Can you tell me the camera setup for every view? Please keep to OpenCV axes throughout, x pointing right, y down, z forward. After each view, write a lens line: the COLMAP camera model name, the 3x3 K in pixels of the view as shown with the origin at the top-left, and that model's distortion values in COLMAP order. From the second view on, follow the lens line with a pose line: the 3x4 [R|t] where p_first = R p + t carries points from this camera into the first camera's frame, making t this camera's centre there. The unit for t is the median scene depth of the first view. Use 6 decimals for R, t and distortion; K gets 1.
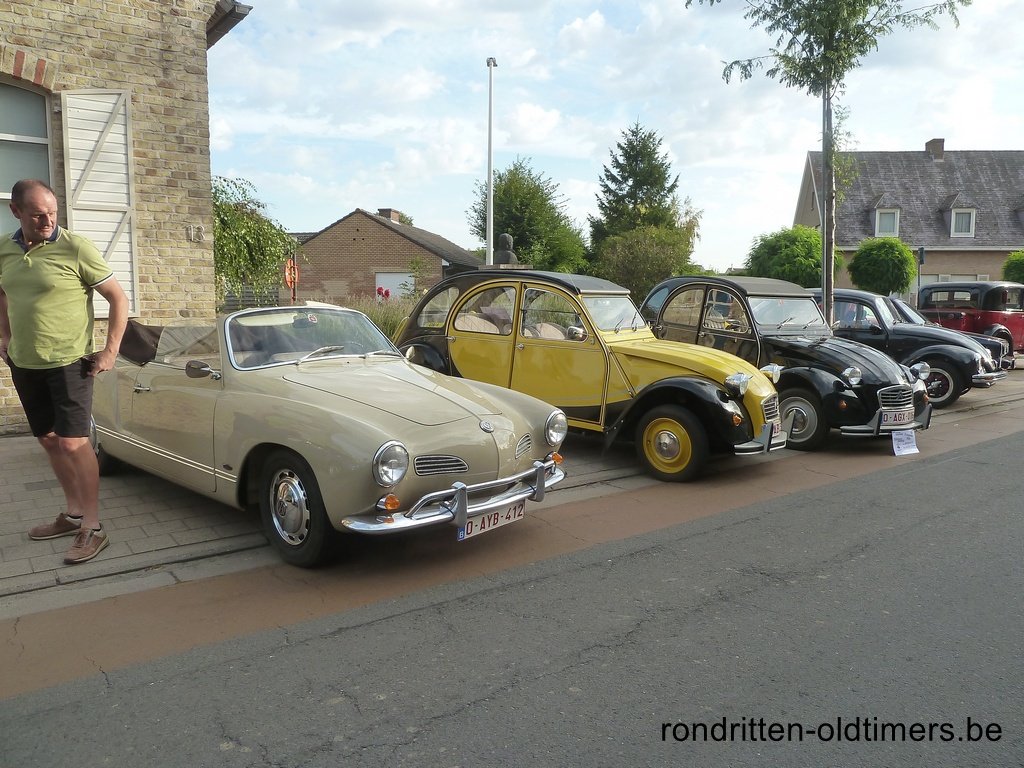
lens RADIAL K [[765.8, 0, 524.1], [0, 765.8, 377.9], [0, 0, 1]] dist [-0.025302, 0.001037]
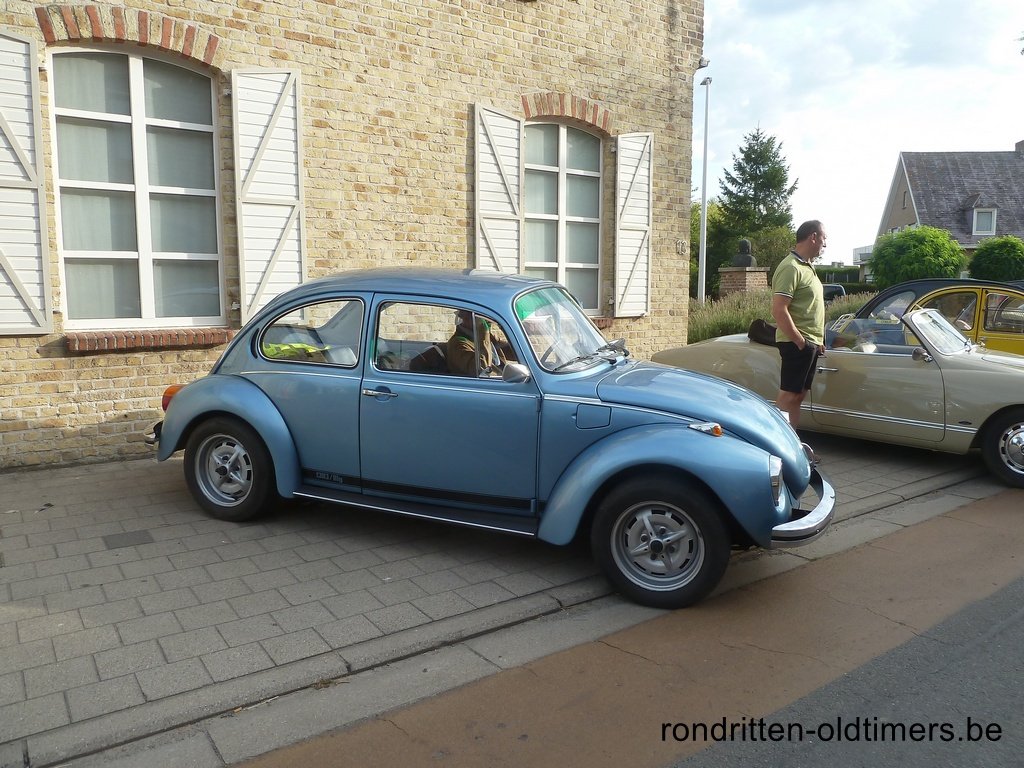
lens RADIAL K [[765.8, 0, 524.1], [0, 765.8, 377.9], [0, 0, 1]] dist [-0.025302, 0.001037]
pose [[0.999761, -0.000972, -0.021824, -0.150811], [0.001092, 0.999984, 0.005474, 0.003152], [0.021818, -0.005497, 0.999747, -0.055159]]
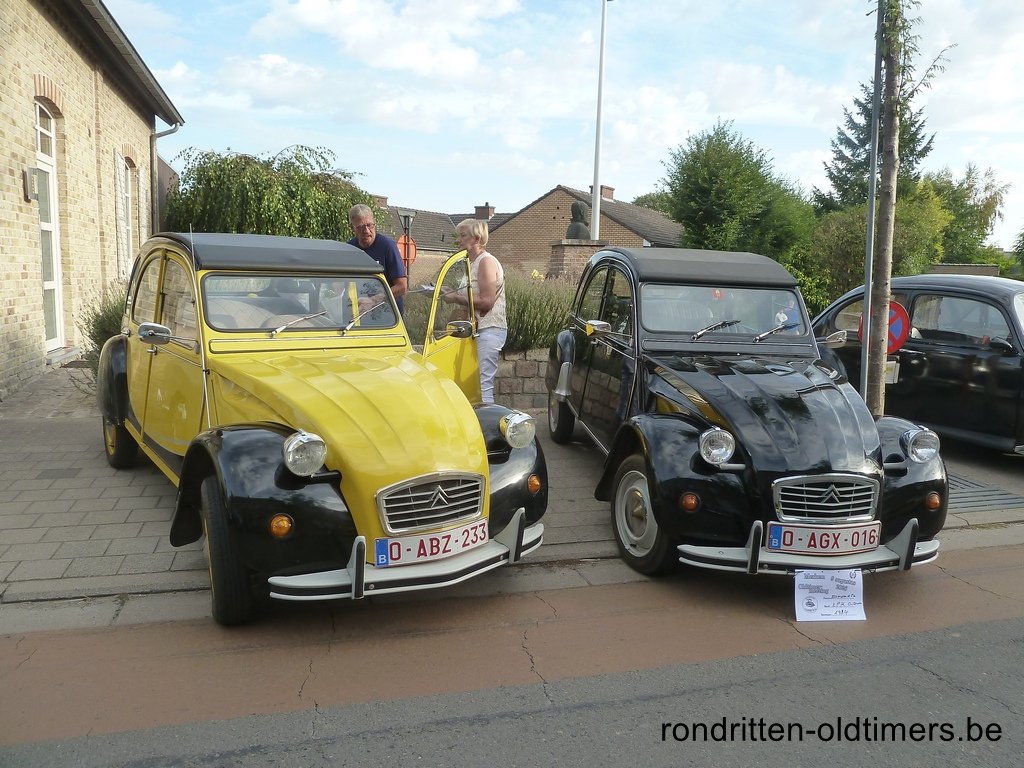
lens RADIAL K [[765.8, 0, 524.1], [0, 765.8, 377.9], [0, 0, 1]] dist [-0.025302, 0.001037]
pose [[0.930777, 0.068902, -0.359035, 0.105307], [-0.061593, 0.997596, 0.031770, -0.011677], [0.360361, -0.007456, 0.932783, 0.106566]]
